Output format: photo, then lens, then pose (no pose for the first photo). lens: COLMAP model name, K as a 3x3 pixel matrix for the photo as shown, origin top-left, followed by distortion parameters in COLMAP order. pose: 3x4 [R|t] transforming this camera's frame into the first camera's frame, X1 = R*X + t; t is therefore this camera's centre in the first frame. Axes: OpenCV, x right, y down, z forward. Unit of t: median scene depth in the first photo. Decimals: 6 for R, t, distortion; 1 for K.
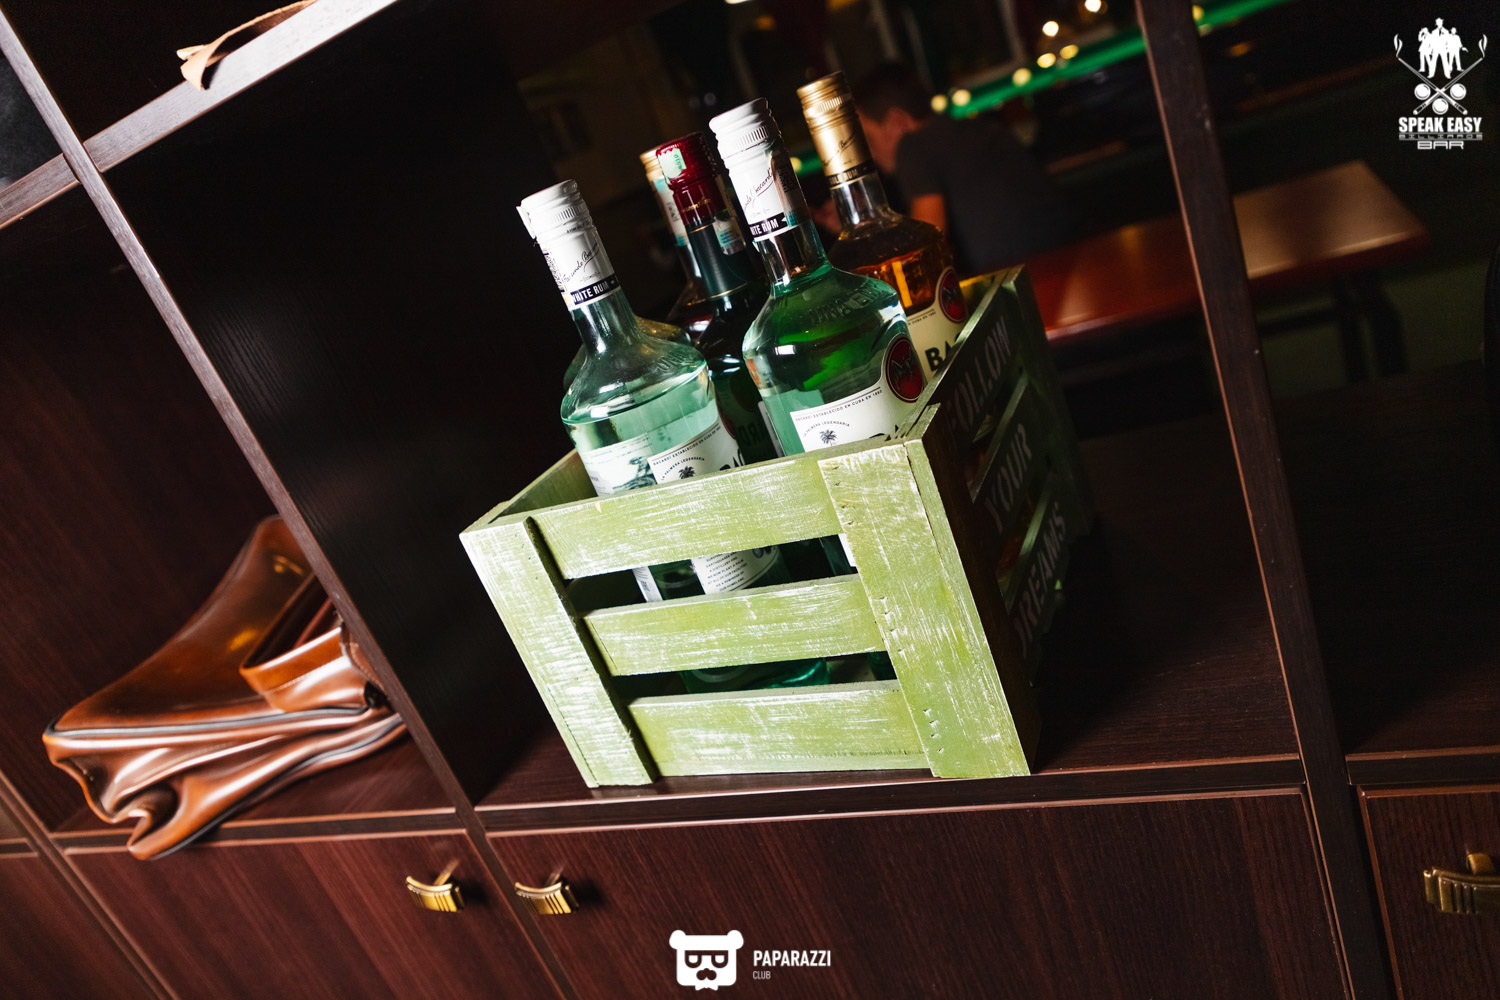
lens RADIAL K [[1038.0, 0, 785.4], [0, 1038.0, 513.6], [0, 0, 1]] dist [-0.007113, 0.005390]
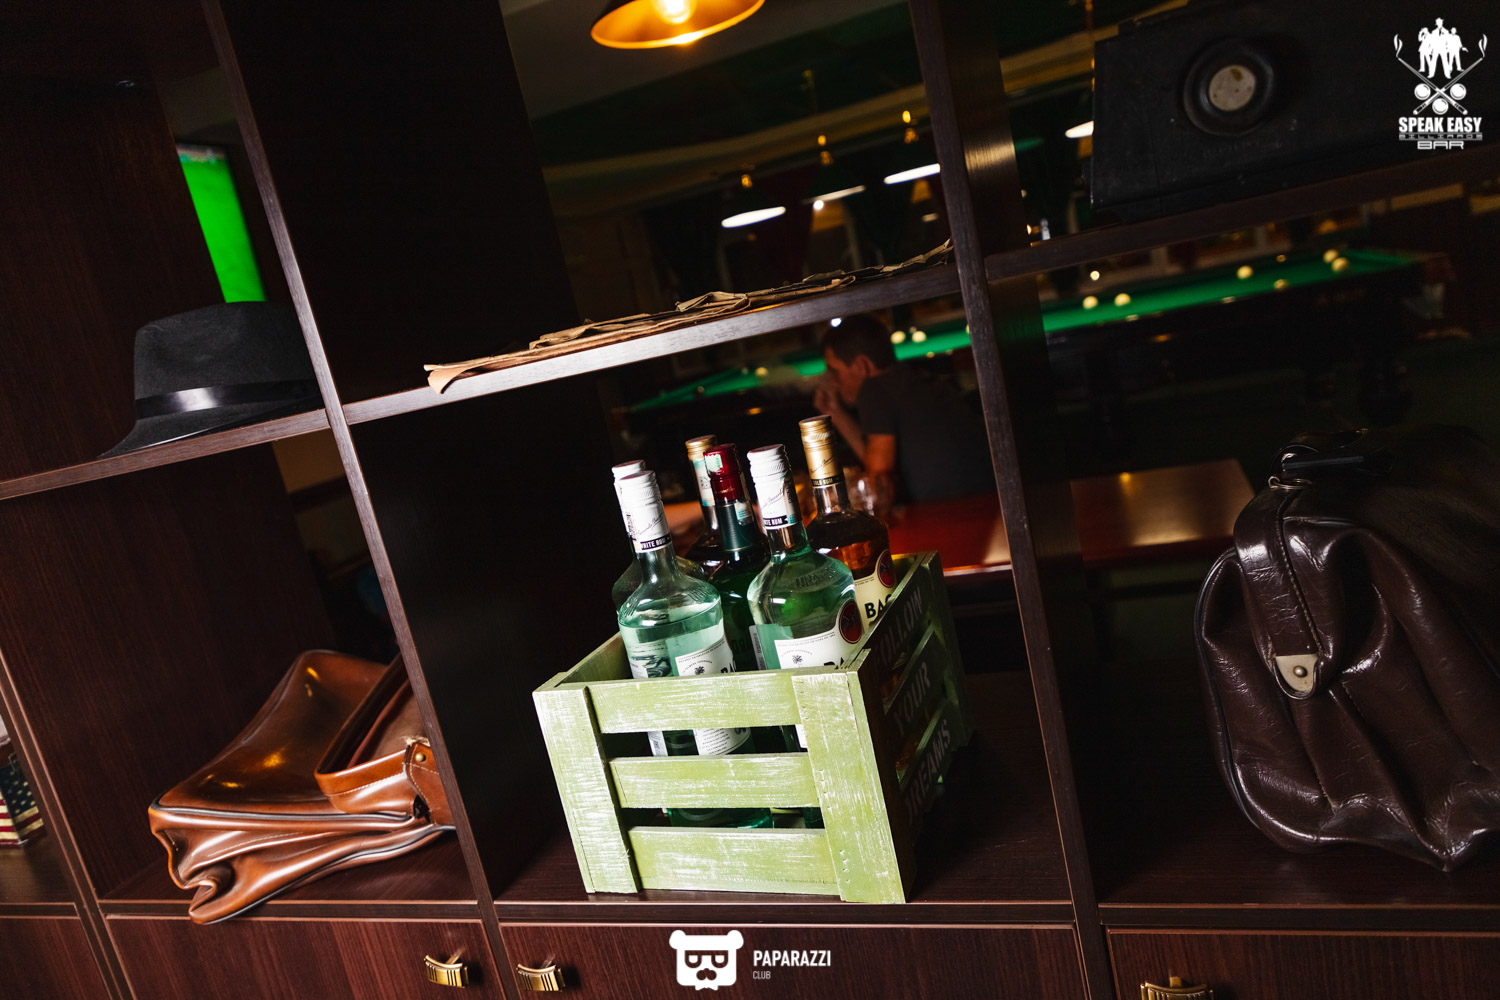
lens RADIAL K [[1042.3, 0, 779.8], [0, 1042.3, 457.3], [0, 0, 1]] dist [-0.031062, 0.030587]
pose [[0.990401, 0.131897, 0.041338, -0.077687], [-0.119143, 0.966235, -0.228461, -0.006392], [-0.070075, 0.221343, 0.972675, -0.503310]]
